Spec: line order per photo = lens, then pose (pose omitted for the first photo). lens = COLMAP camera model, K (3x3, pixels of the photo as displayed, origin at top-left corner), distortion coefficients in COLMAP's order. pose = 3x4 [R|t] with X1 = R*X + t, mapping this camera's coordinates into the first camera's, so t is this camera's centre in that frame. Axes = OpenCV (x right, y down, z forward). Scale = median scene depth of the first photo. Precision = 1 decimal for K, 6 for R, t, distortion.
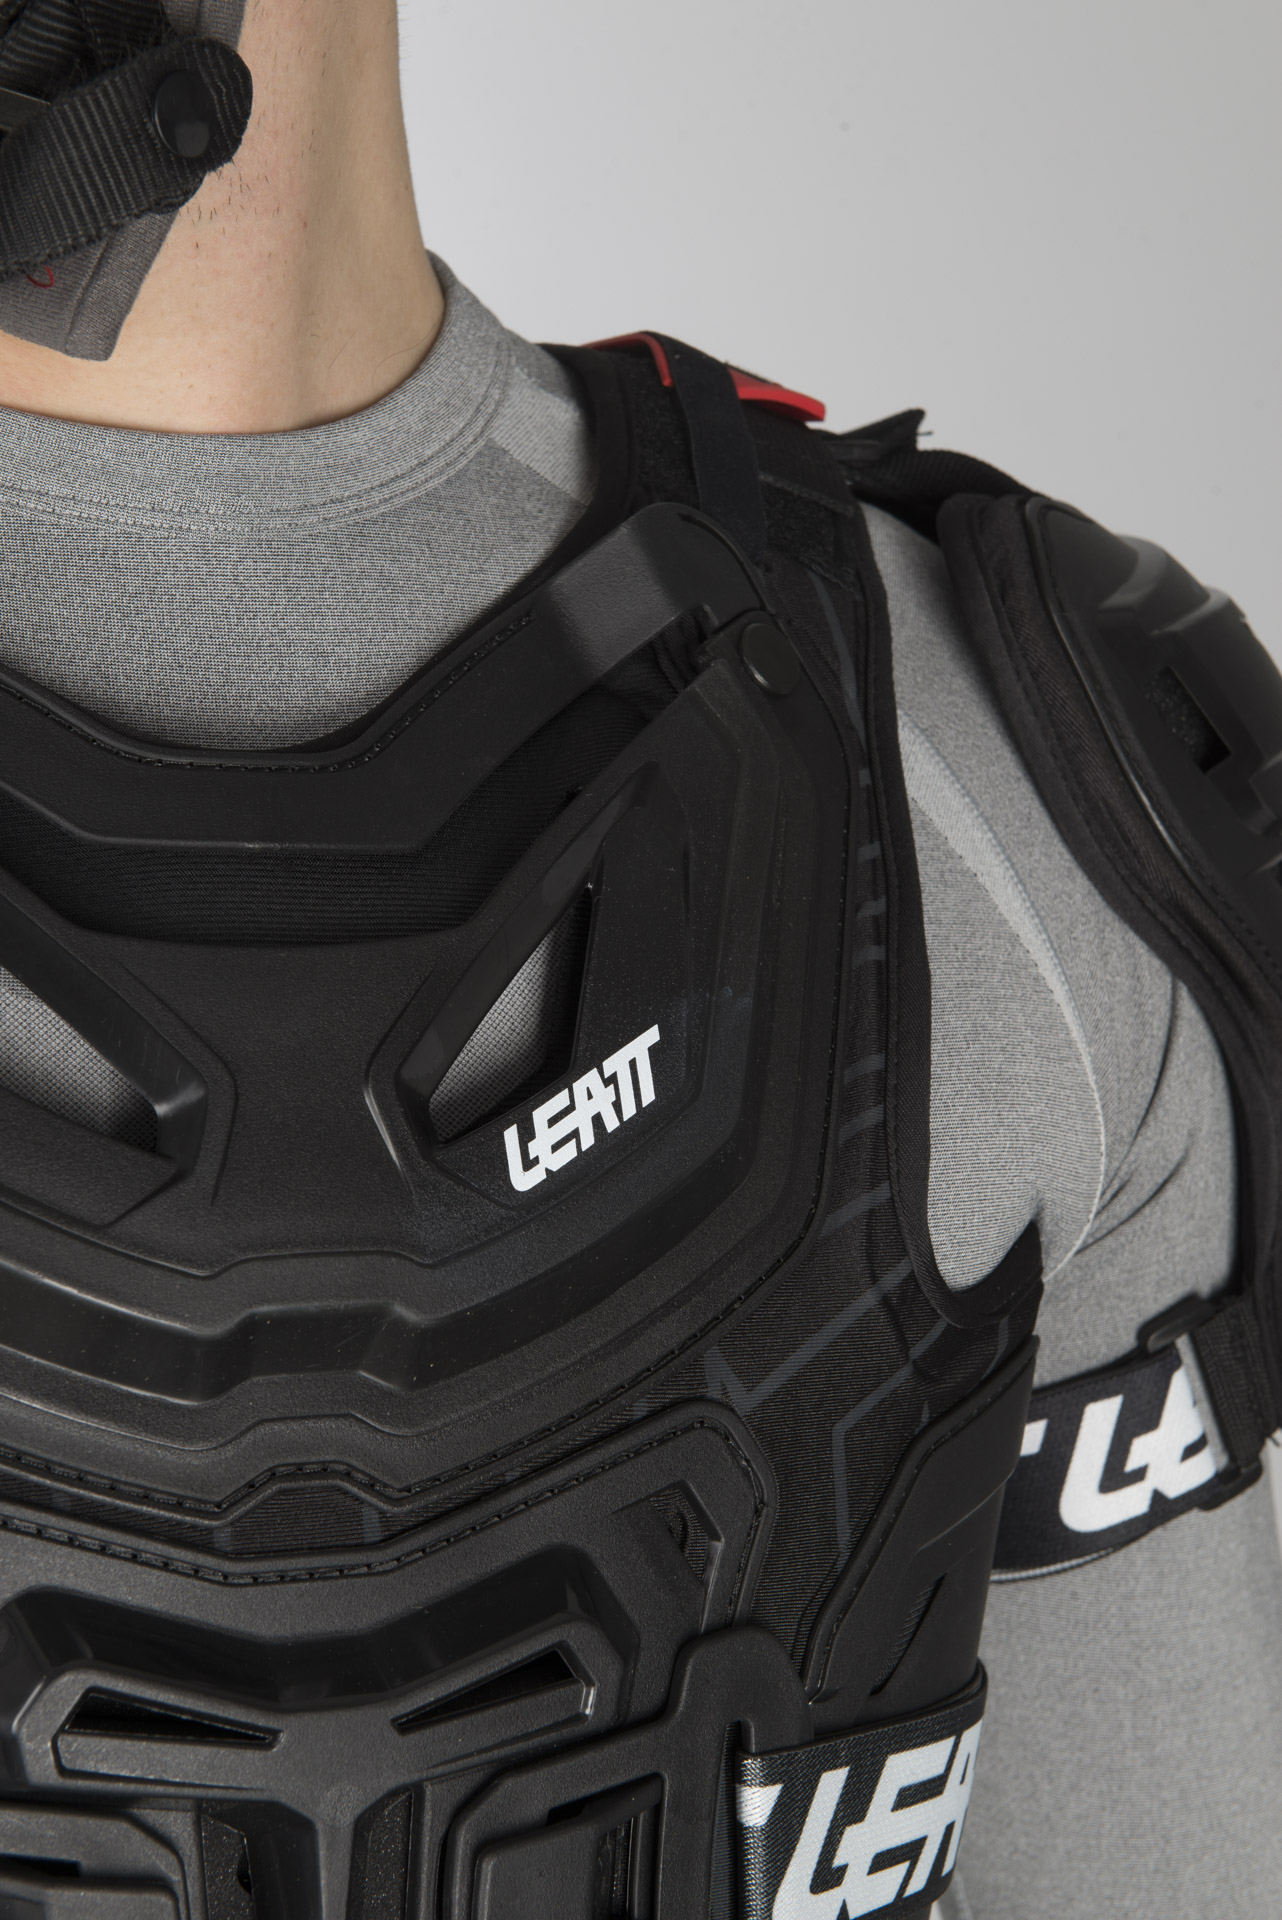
lens RADIAL K [[3561.5, 0, 641.9], [0, 3561.5, 986.8], [0, 0, 1]] dist [0.203680, -1.471016]
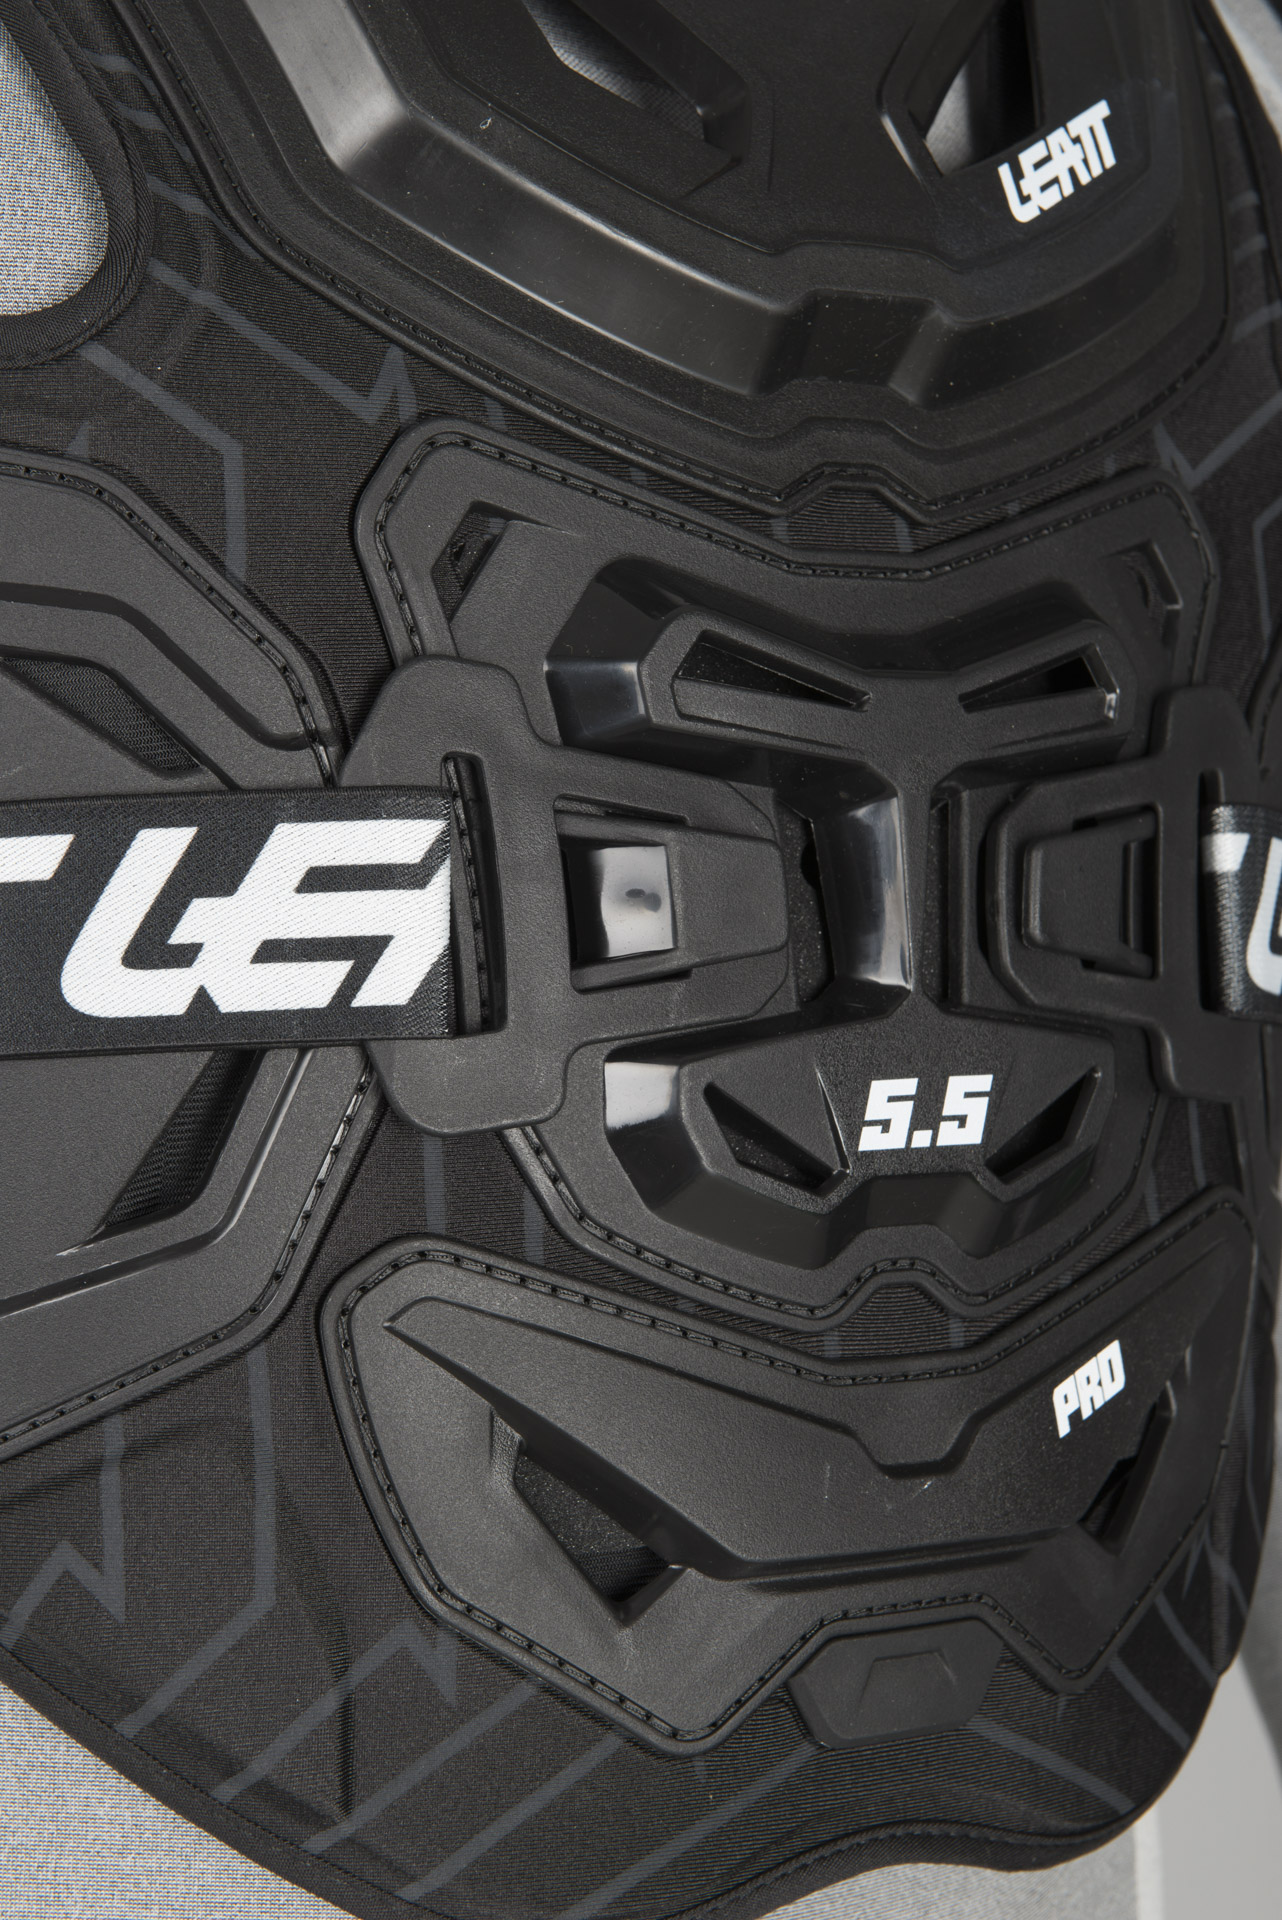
lens RADIAL K [[3561.5, 0, 641.9], [0, 3561.5, 986.8], [0, 0, 1]] dist [0.203680, -1.471016]
pose [[0.988400, -0.034865, 0.147815, -0.293001], [0.038483, 0.999024, -0.021688, 0.286760], [-0.146914, 0.027125, 0.988777, 0.005716]]
